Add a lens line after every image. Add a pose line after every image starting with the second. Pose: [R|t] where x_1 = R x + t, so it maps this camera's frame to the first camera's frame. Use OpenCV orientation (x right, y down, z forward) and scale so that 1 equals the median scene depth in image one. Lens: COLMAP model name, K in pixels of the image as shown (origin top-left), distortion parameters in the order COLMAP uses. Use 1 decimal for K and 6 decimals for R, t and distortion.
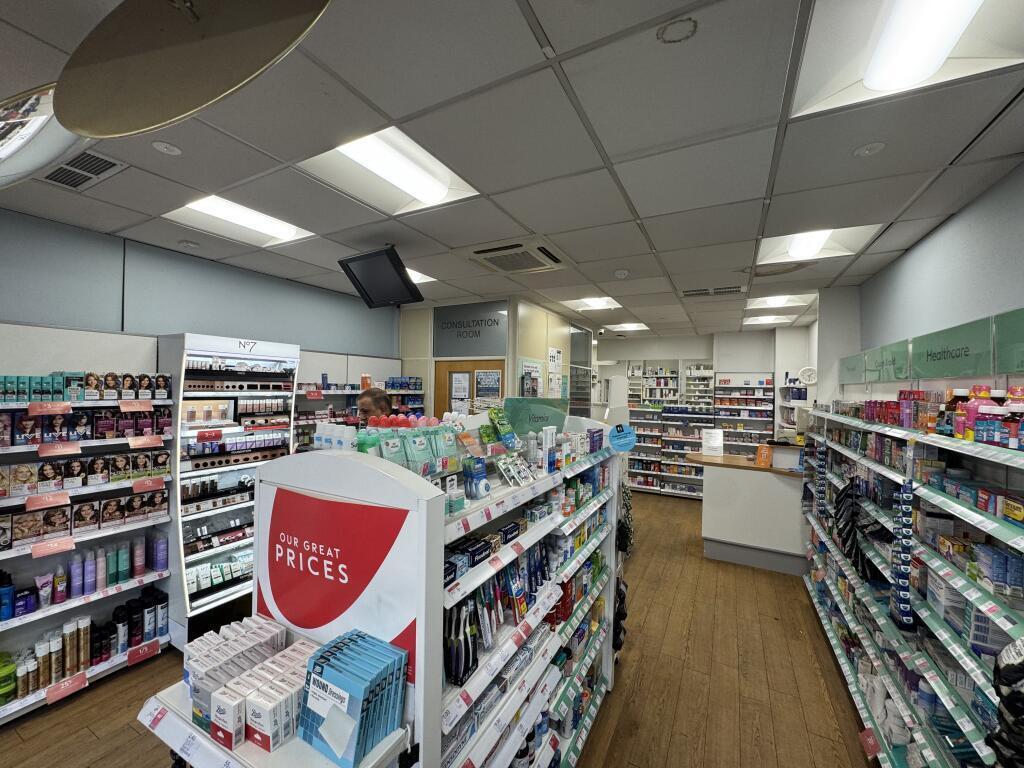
lens RADIAL K [[407.0, 0, 518.6], [0, 407.0, 390.8], [0, 0, 1]] dist [-0.003317, 0.000701]
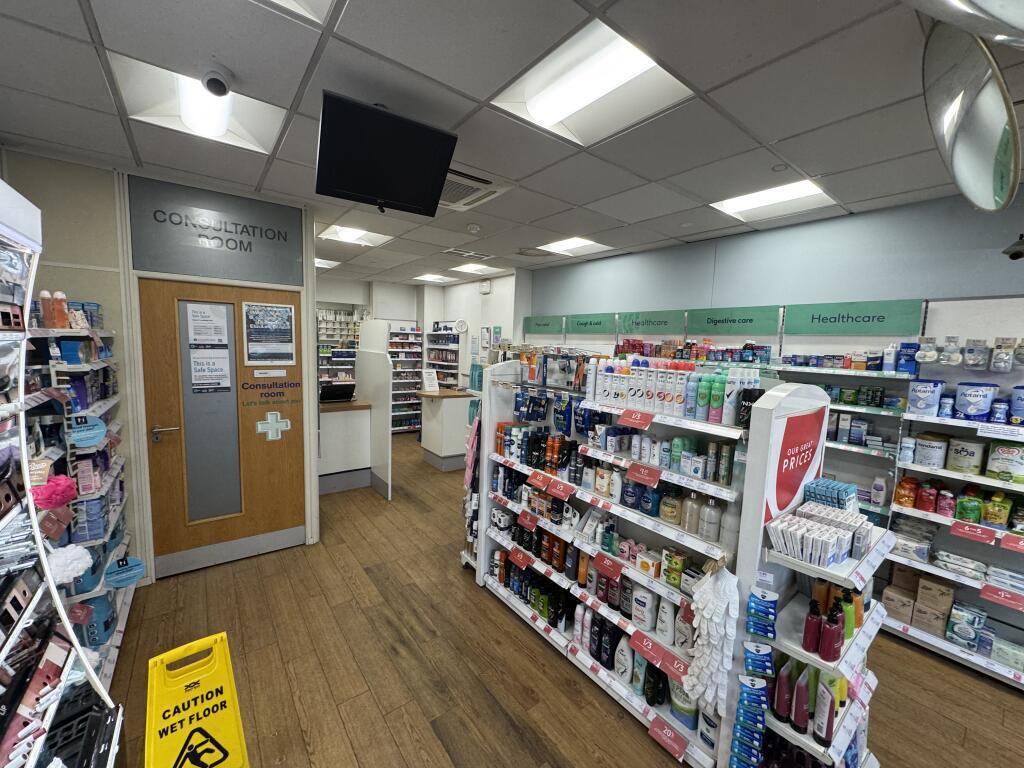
lens RADIAL K [[407.0, 0, 505.7], [0, 407.0, 383.6], [0, 0, 1]] dist [-0.003317, 0.000701]
pose [[0.434951, -0.093874, 0.895547, -0.767463], [-0.015554, 0.993619, 0.111708, 0.001647], [-0.900320, -0.062517, 0.430716, 0.453774]]
